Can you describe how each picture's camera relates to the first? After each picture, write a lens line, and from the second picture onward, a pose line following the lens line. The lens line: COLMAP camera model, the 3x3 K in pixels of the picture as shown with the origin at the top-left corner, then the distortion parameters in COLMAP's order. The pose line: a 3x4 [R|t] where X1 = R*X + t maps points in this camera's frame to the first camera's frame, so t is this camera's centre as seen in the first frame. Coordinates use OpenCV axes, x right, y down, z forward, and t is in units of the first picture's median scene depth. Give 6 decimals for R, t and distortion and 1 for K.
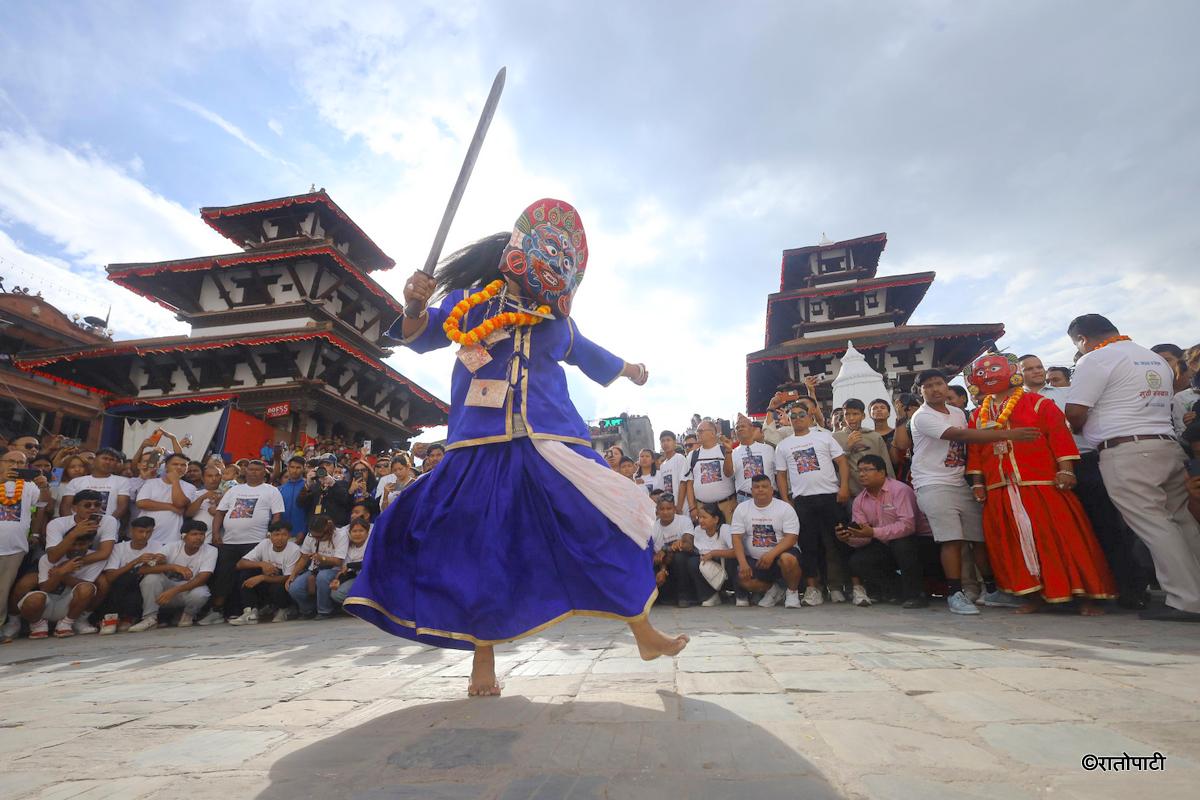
lens RADIAL K [[553.8, 0, 599.3], [0, 553.8, 398.0], [0, 0, 1]] dist [0.002514, 0.000349]
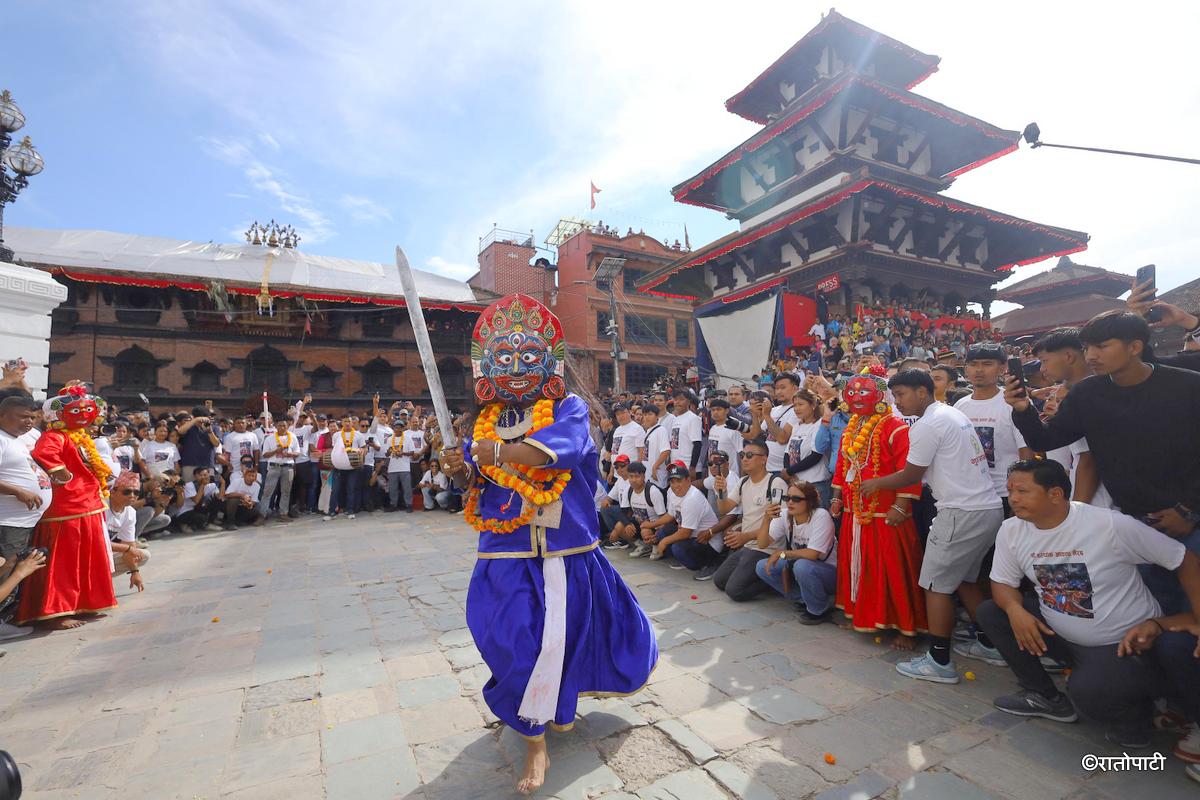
lens RADIAL K [[553.8, 0, 598.5], [0, 553.8, 397.7], [0, 0, 1]] dist [0.002514, 0.000349]
pose [[0.578491, -0.031197, -0.815092, -0.041952], [0.233761, 0.963696, 0.129021, -0.004462], [0.781475, -0.265174, 0.564782, 0.105889]]
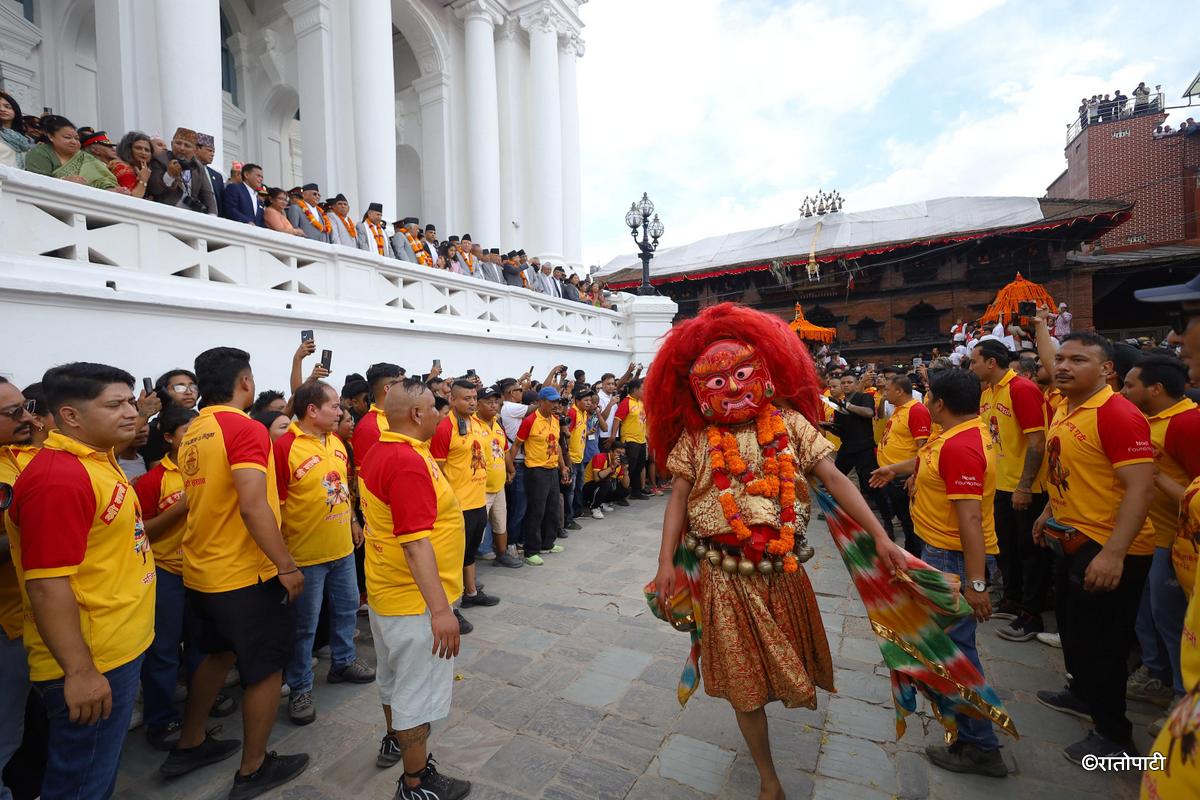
lens RADIAL K [[553.8, 0, 598.9], [0, 553.8, 400.4], [0, 0, 1]] dist [0.002514, 0.000349]
pose [[-0.342840, 0.070464, -0.936747, 0.052852], [0.317260, 0.947277, -0.044858, -0.010806], [0.884198, -0.312572, -0.347120, 0.157547]]
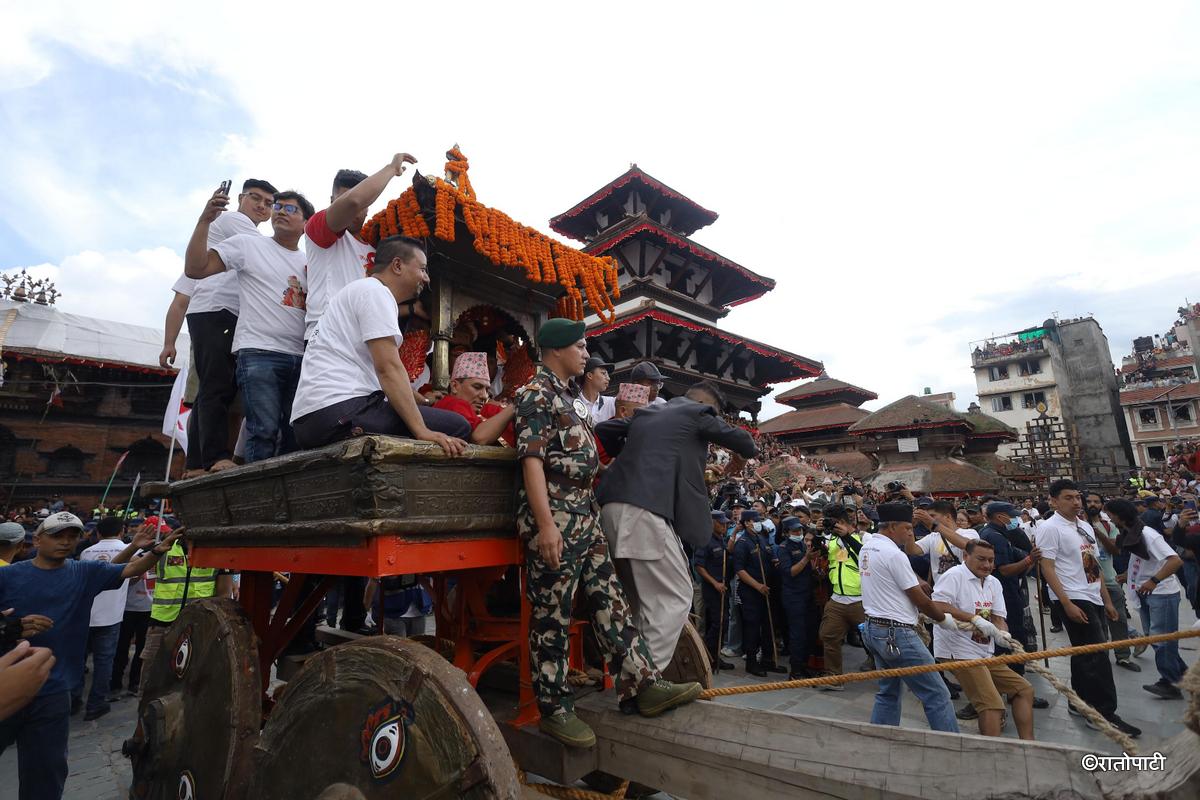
lens RADIAL K [[553.8, 0, 599.4], [0, 553.8, 396.9], [0, 0, 1]] dist [0.002514, 0.000349]
pose [[0.791474, -0.103927, -0.602302, 0.011242], [0.167925, 0.984490, 0.050793, -0.025908], [0.587682, -0.141343, 0.796650, 0.108457]]
